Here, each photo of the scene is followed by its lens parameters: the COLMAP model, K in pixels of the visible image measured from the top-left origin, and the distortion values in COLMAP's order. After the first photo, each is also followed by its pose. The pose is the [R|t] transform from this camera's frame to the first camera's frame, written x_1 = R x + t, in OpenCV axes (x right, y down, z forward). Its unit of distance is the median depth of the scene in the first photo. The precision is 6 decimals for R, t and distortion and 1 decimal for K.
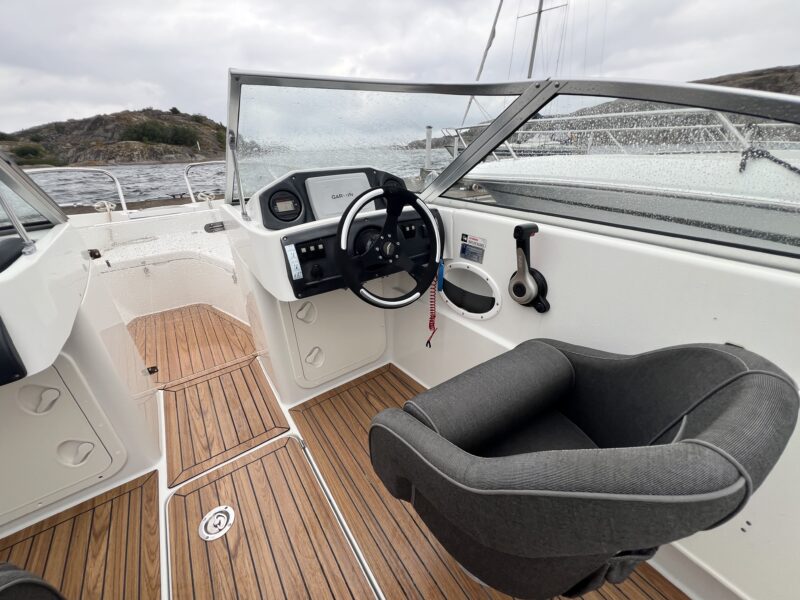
lens RADIAL K [[318.8, 0, 400.0], [0, 318.8, 300.0], [0, 0, 1]] dist [-0.000028, -0.000118]
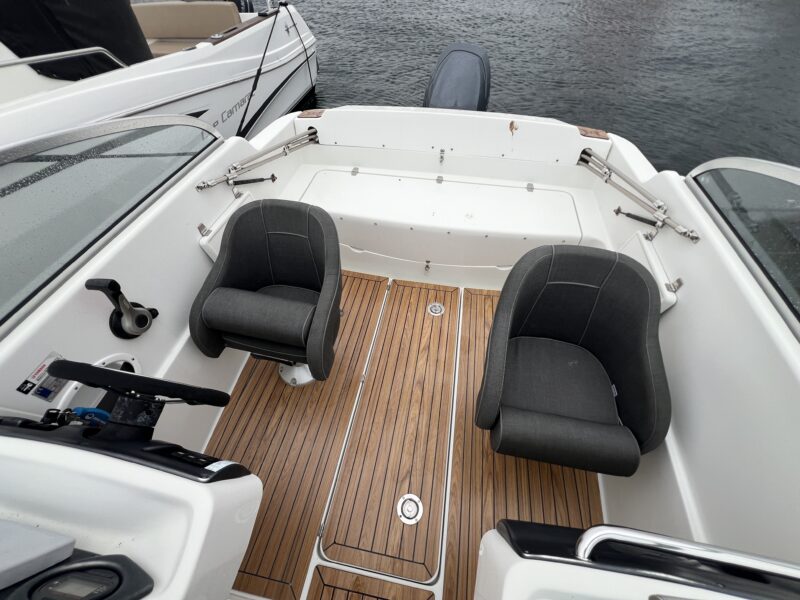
lens RADIAL K [[332.2, 0, 400.0], [0, 332.2, 300.0], [0, 0, 1]] dist [0.000905, 0.000250]
pose [[-0.702192, -0.527052, 0.478688, -0.678679], [0.336350, 0.347015, 0.875471, -0.686419], [-0.627531, 0.775756, -0.066397, 0.433461]]
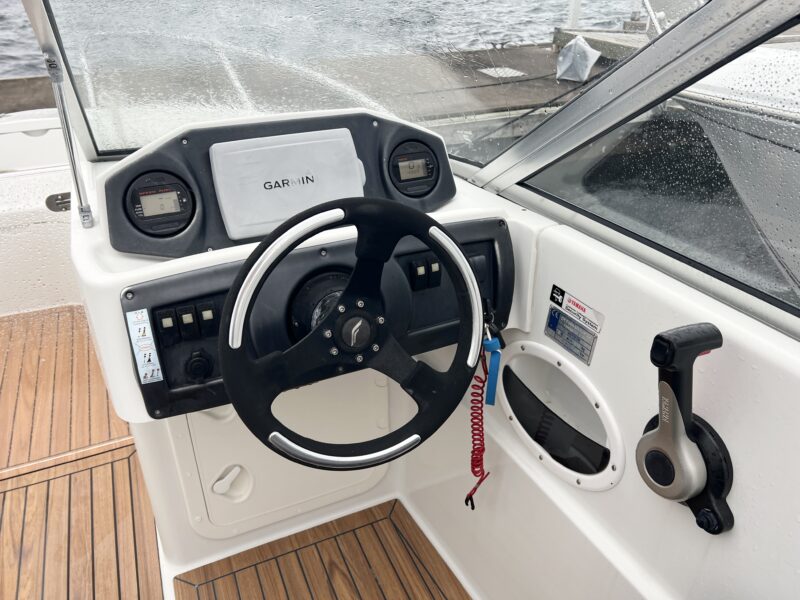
lens RADIAL K [[607.9, 0, 400.0], [0, 607.9, 300.0], [0, 0, 1]] dist [0.013048, -0.000821]
pose [[0.980378, 0.110421, -0.163296, 0.142110], [-0.102435, 0.993130, 0.056568, -0.236528], [0.168420, -0.038731, 0.984954, 0.172405]]
